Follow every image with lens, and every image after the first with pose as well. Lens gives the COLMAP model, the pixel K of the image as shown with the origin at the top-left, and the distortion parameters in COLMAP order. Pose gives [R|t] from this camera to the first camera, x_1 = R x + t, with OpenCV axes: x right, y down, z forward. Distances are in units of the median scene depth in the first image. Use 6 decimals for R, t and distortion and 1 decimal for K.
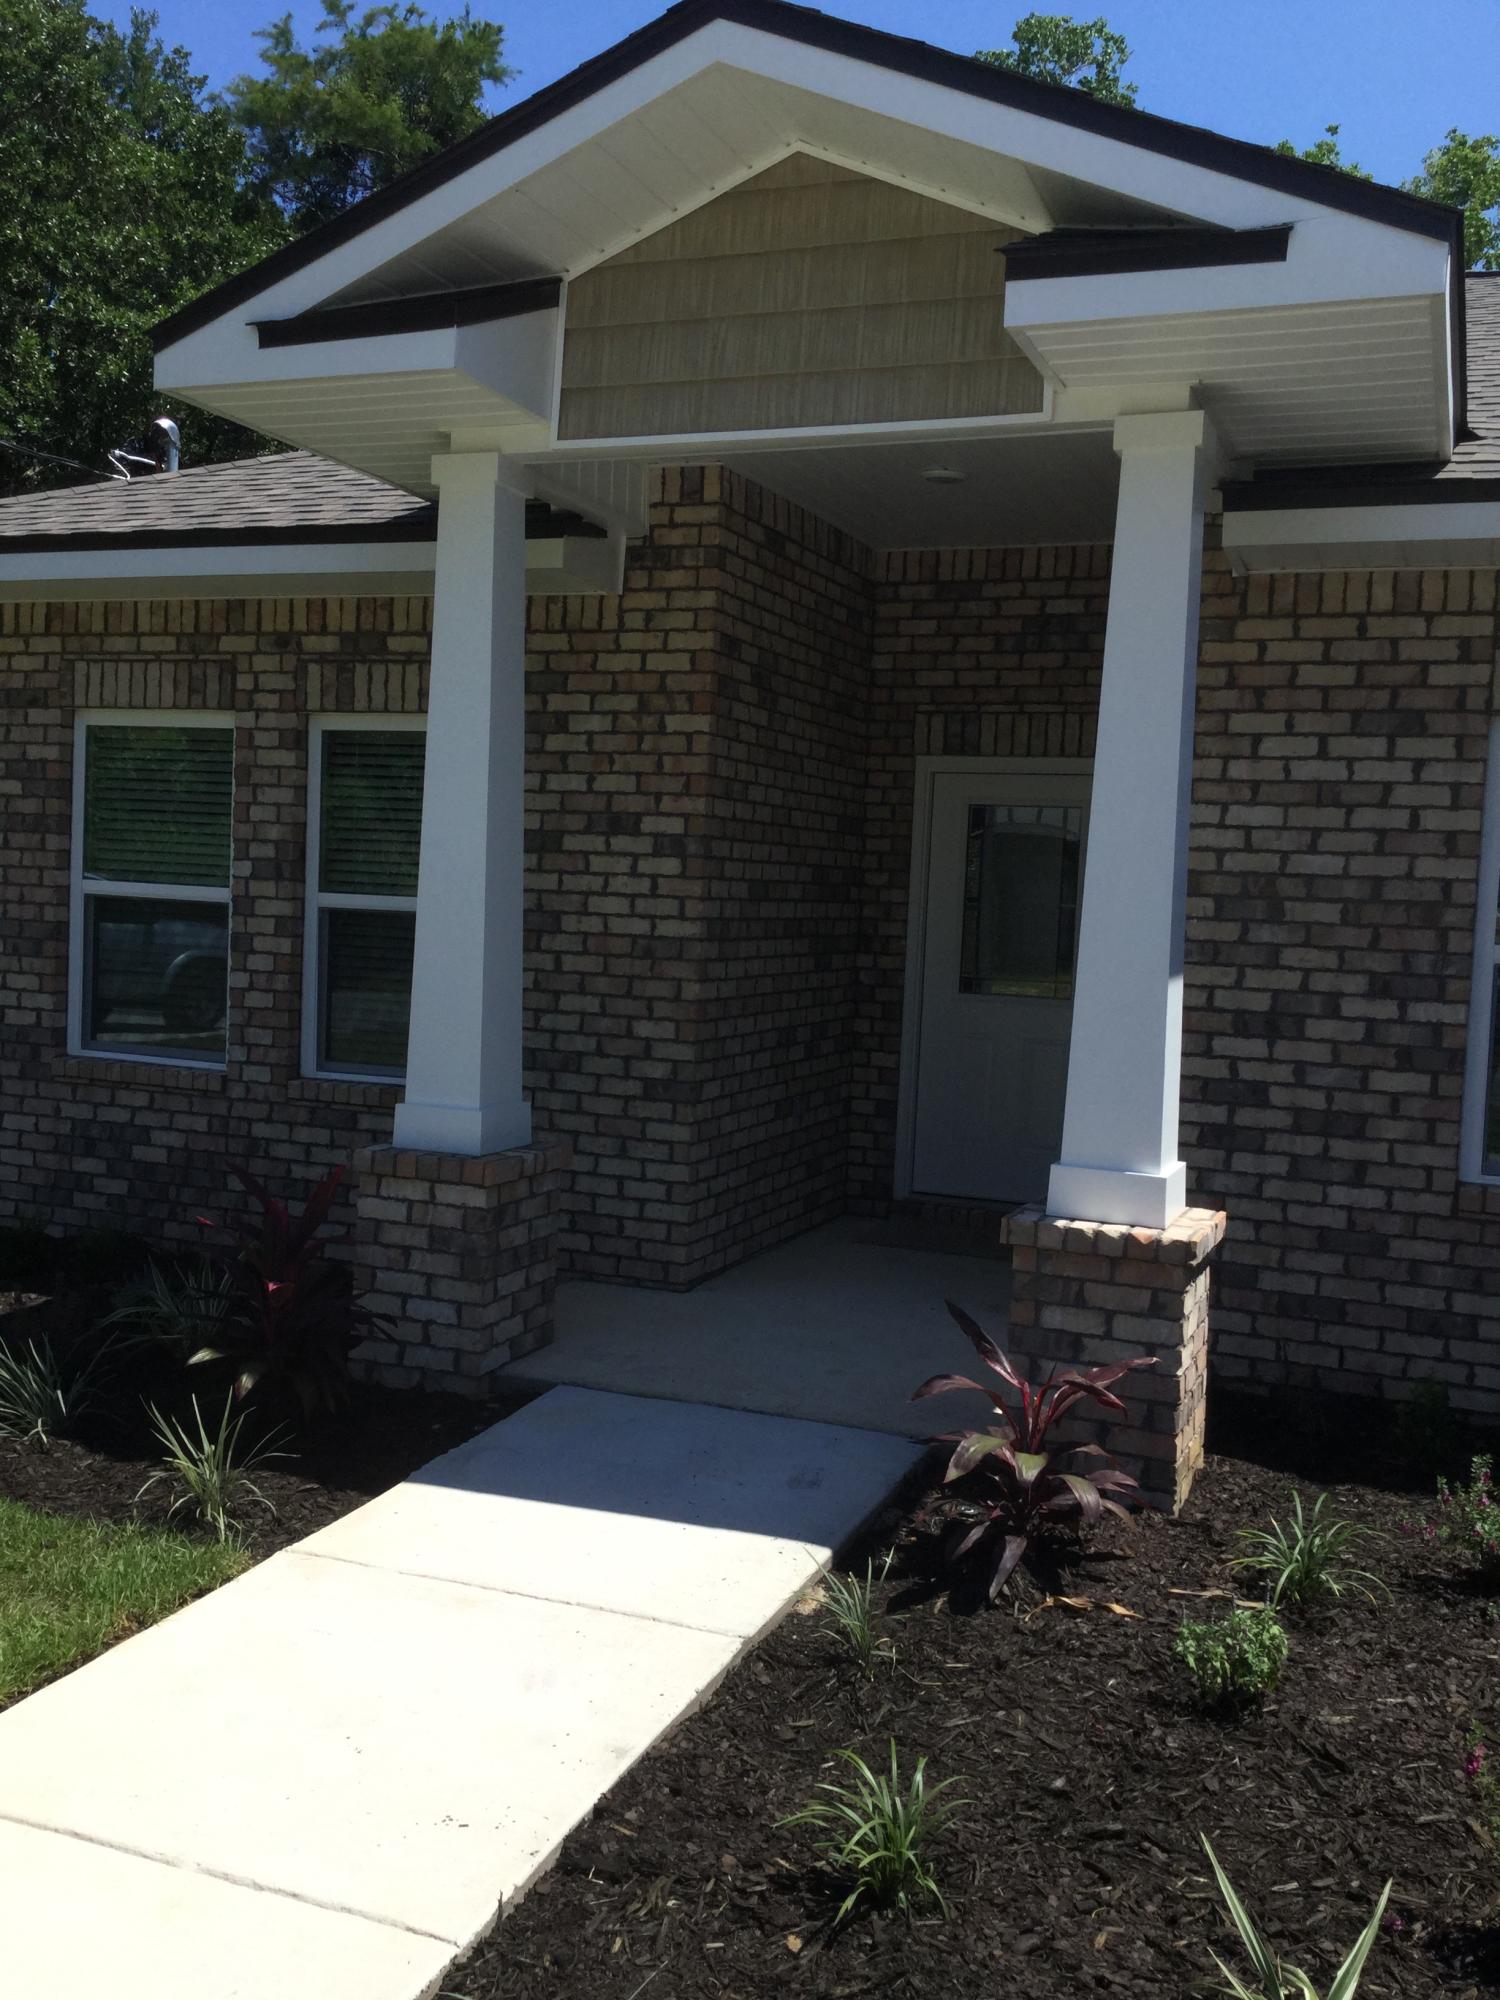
lens RADIAL K [[1801.1, 0, 756.4], [0, 1801.1, 995.8], [0, 0, 1]] dist [0.114723, -0.257117]
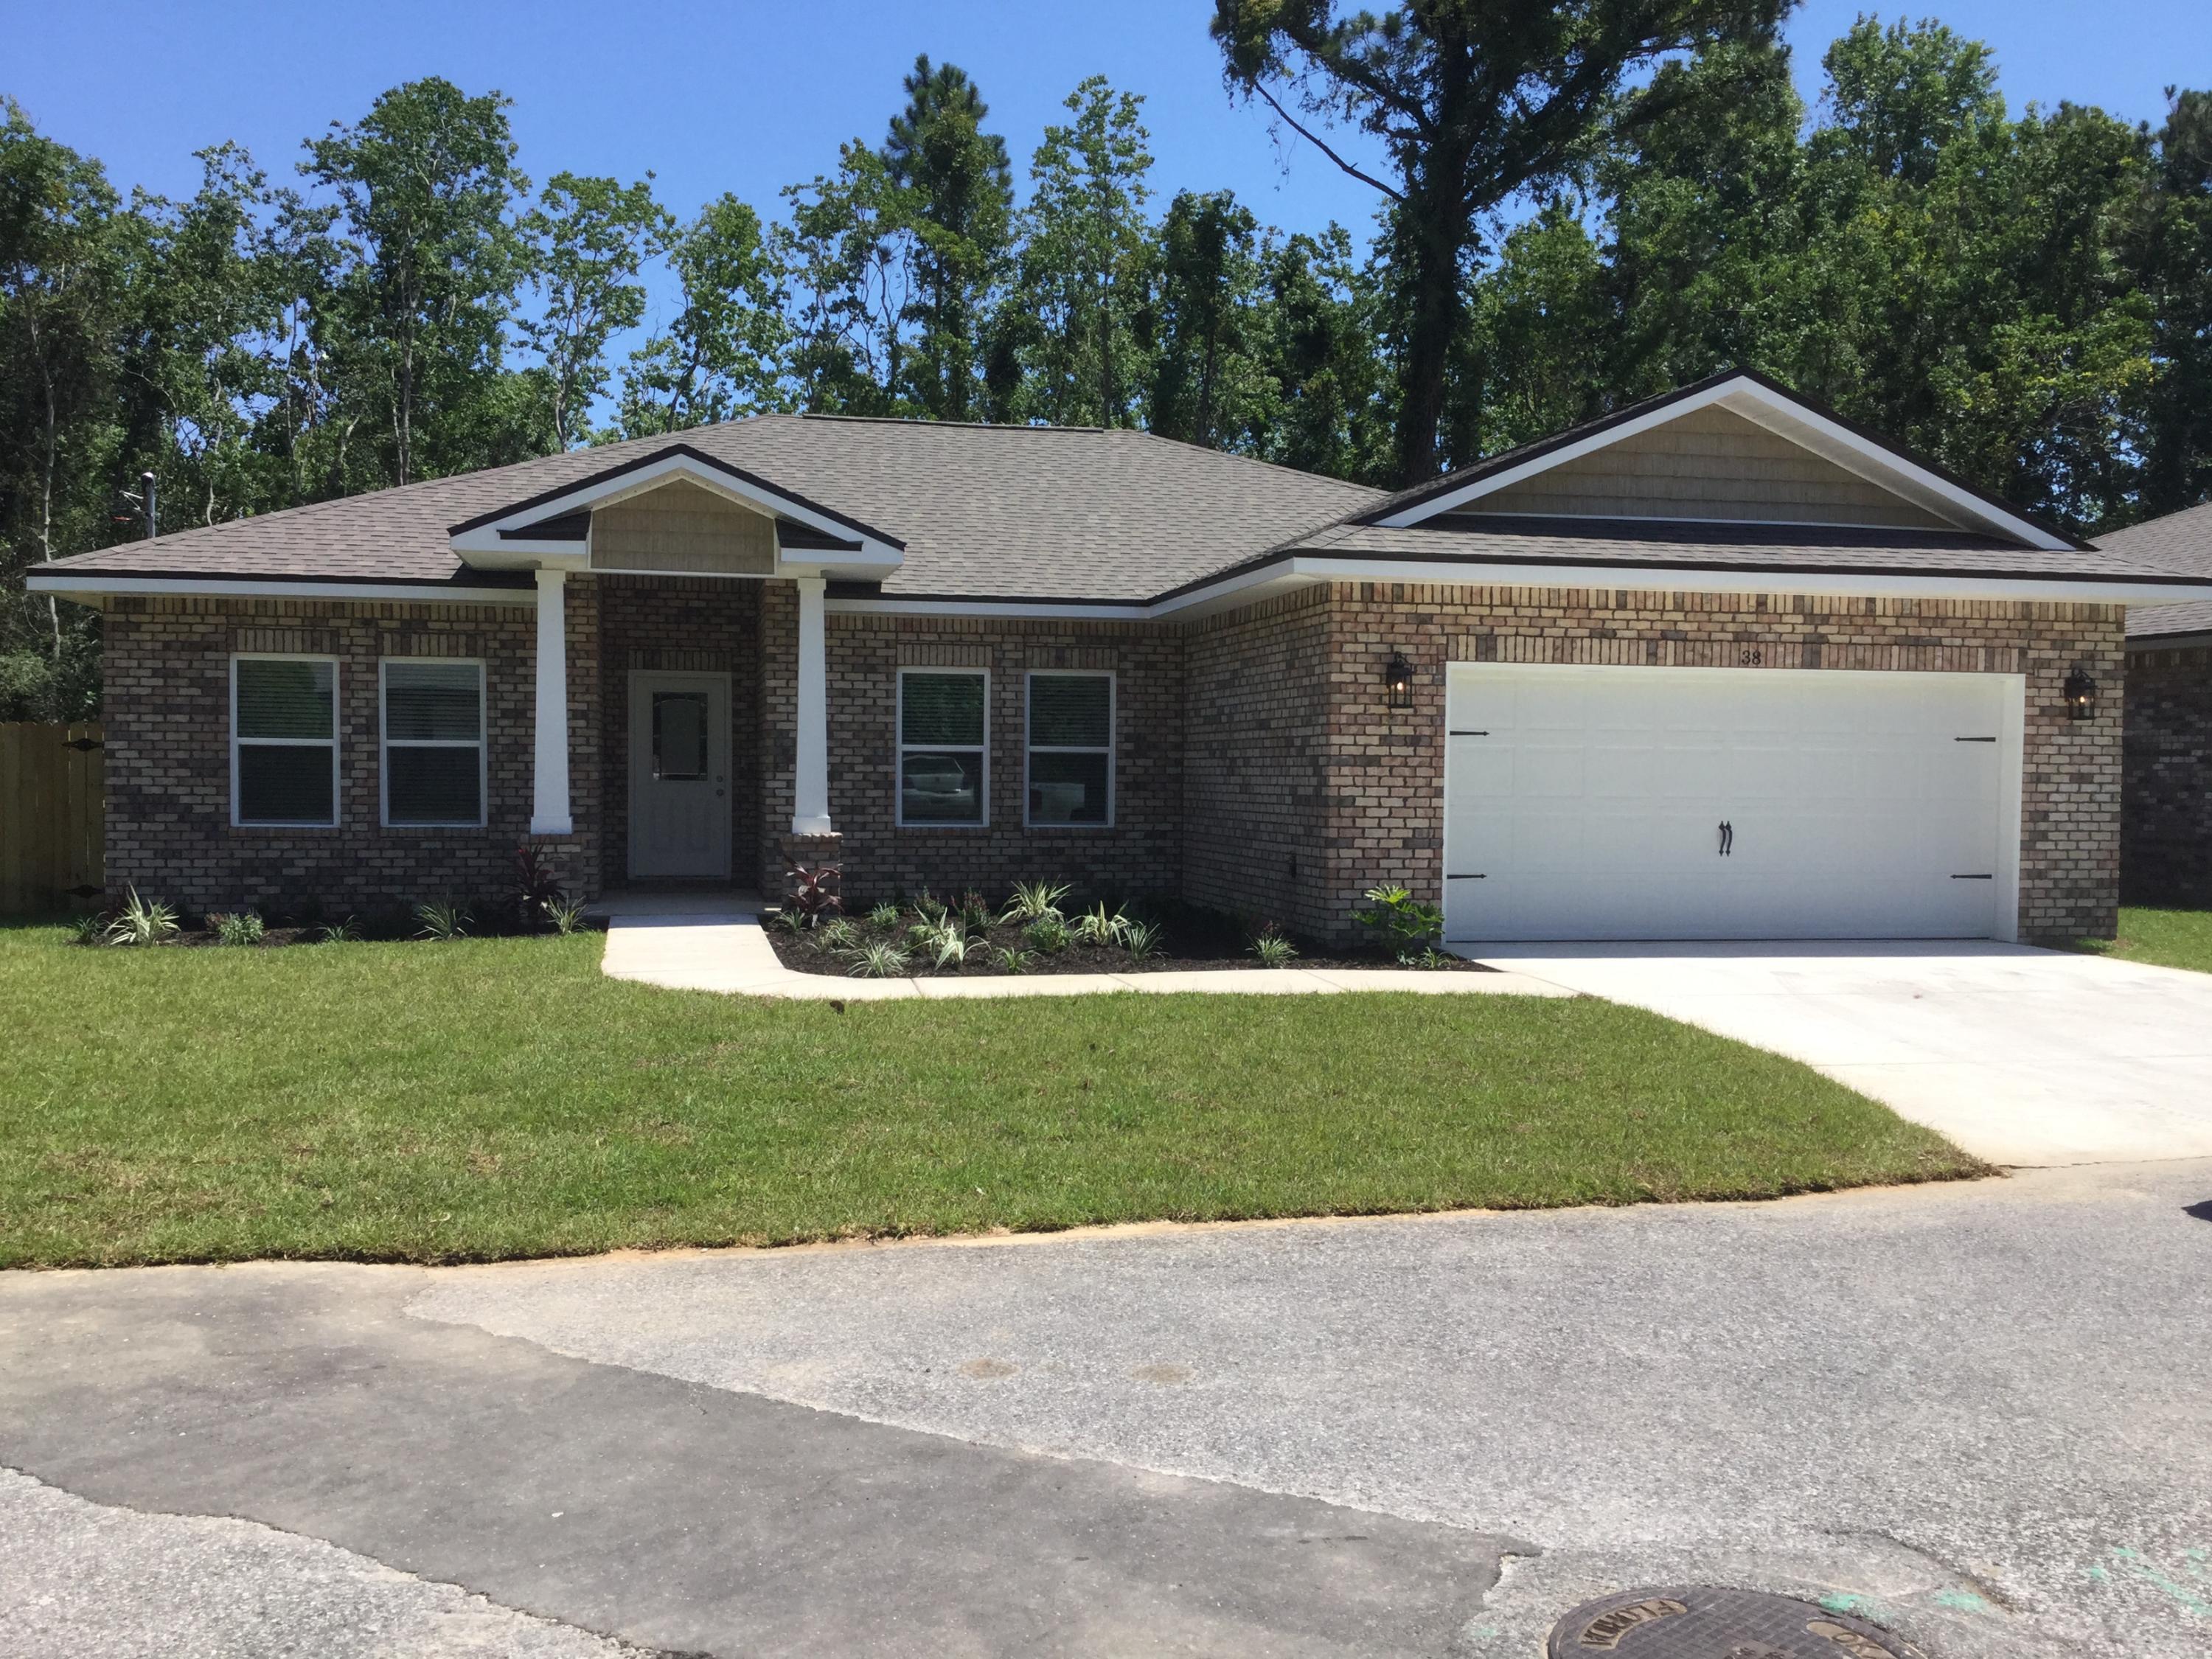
lens RADIAL K [[1992.0, 0, 1106.0], [0, 1992.0, 829.5], [0, 0, 1]] dist [0.114723, -0.257117]
pose [[0.829768, -0.054414, 0.555450, -0.861011], [0.059231, 0.998201, 0.009304, 0.075974], [-0.554957, 0.025180, 0.831498, -1.427867]]
